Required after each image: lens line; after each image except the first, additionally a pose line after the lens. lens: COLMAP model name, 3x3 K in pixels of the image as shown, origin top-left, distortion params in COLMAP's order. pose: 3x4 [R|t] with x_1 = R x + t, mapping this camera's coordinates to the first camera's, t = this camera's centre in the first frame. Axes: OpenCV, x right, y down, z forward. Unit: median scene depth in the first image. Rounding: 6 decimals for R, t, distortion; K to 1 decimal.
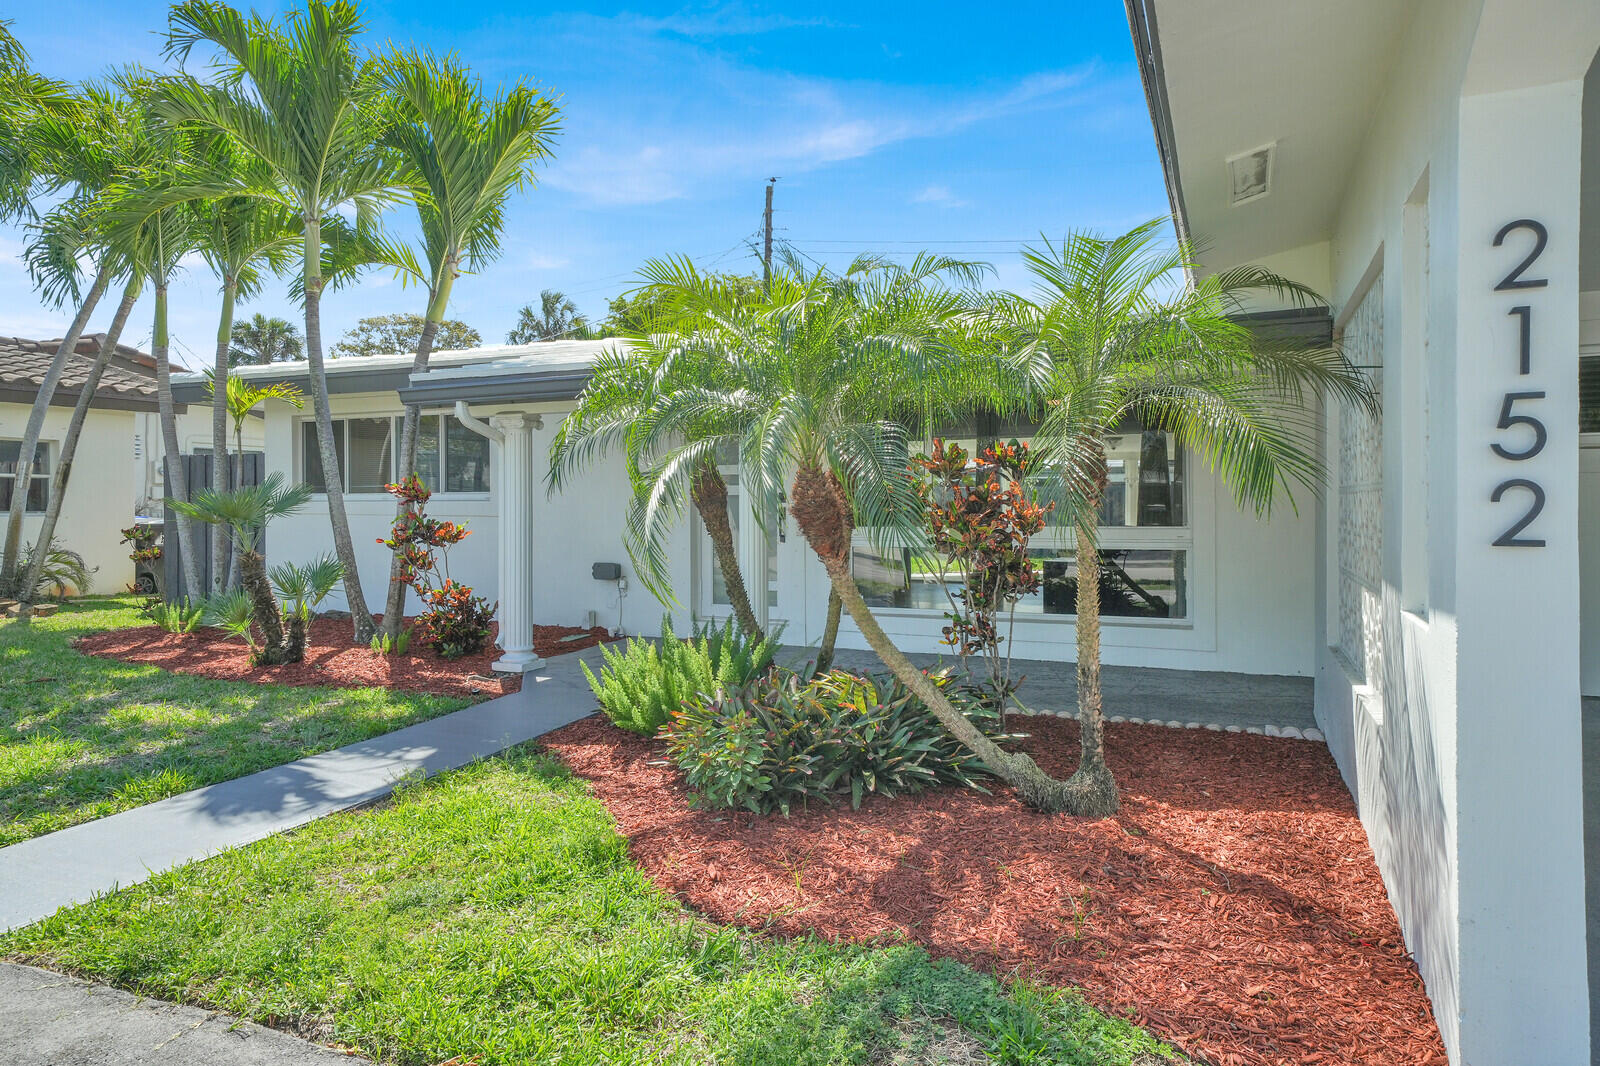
lens RADIAL K [[959.8, 0, 796.4], [0, 959.8, 522.7], [0, 0, 1]] dist [0.021547, 0.002467]
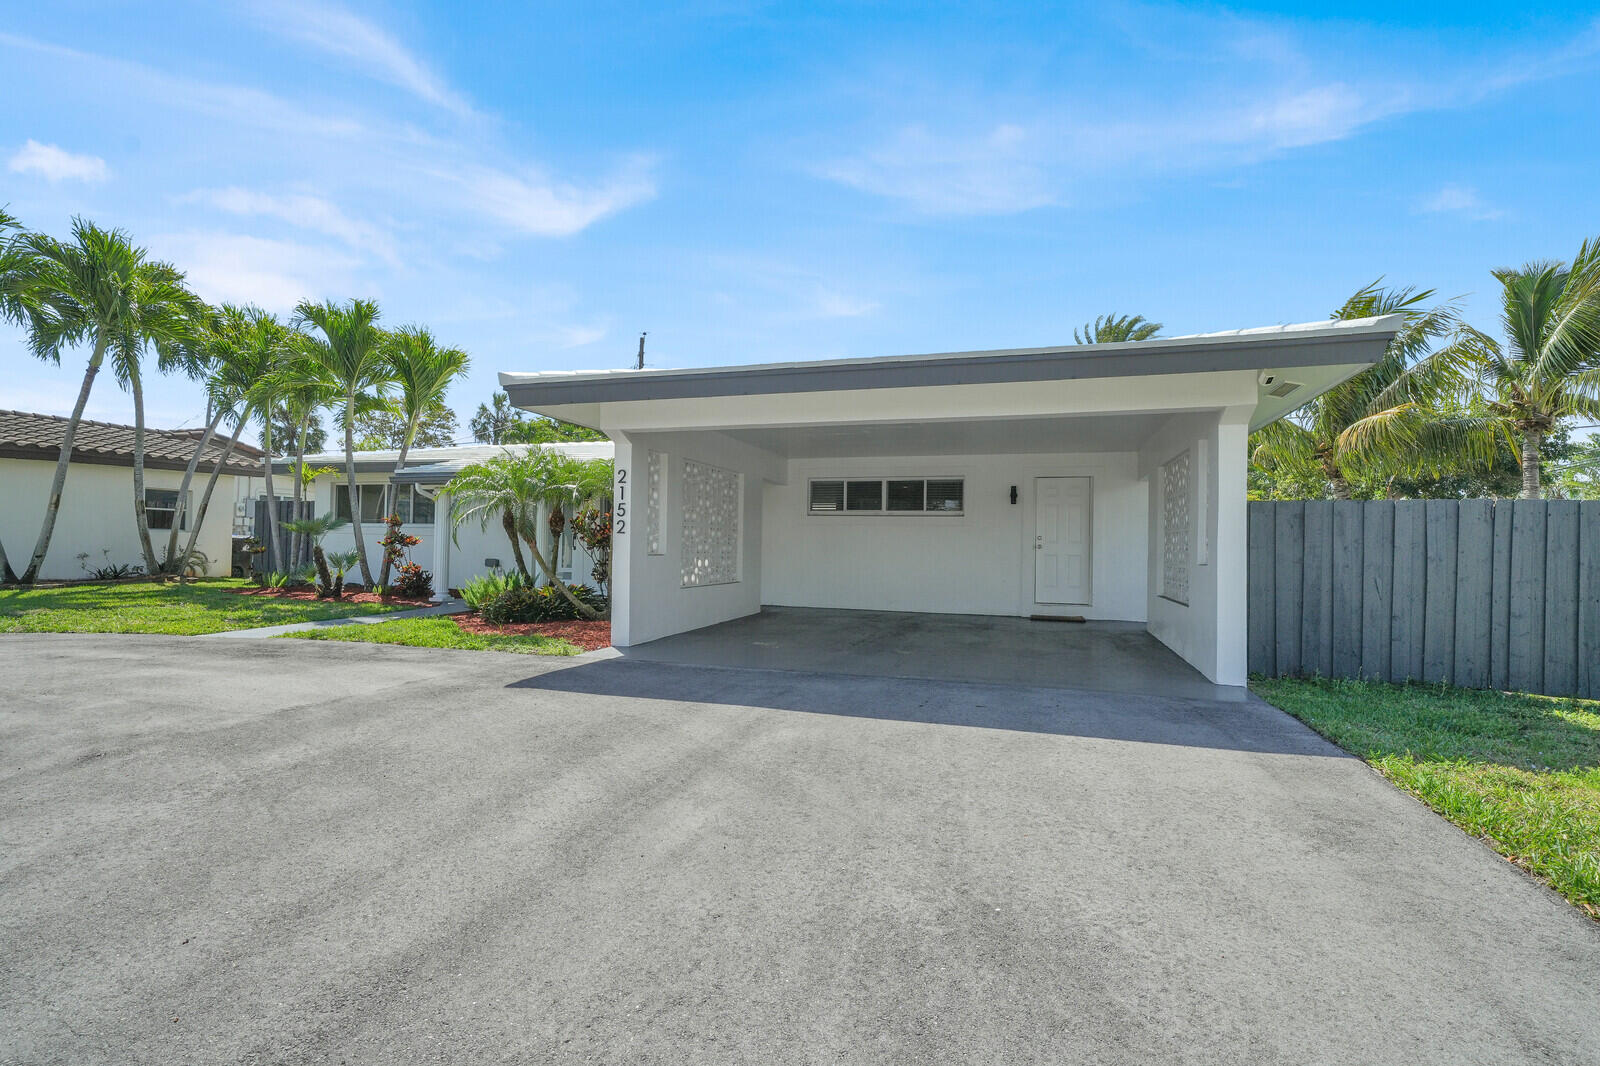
lens RADIAL K [[767.1, 0, 800.3], [0, 767.1, 542.2], [0, 0, 1]] dist [0.005904, -0.000205]
pose [[0.994536, 0.022740, 0.101891, 0.313221], [-0.020024, 0.999419, -0.027593, 0.040068], [-0.102459, 0.025402, 0.994413, -0.761726]]
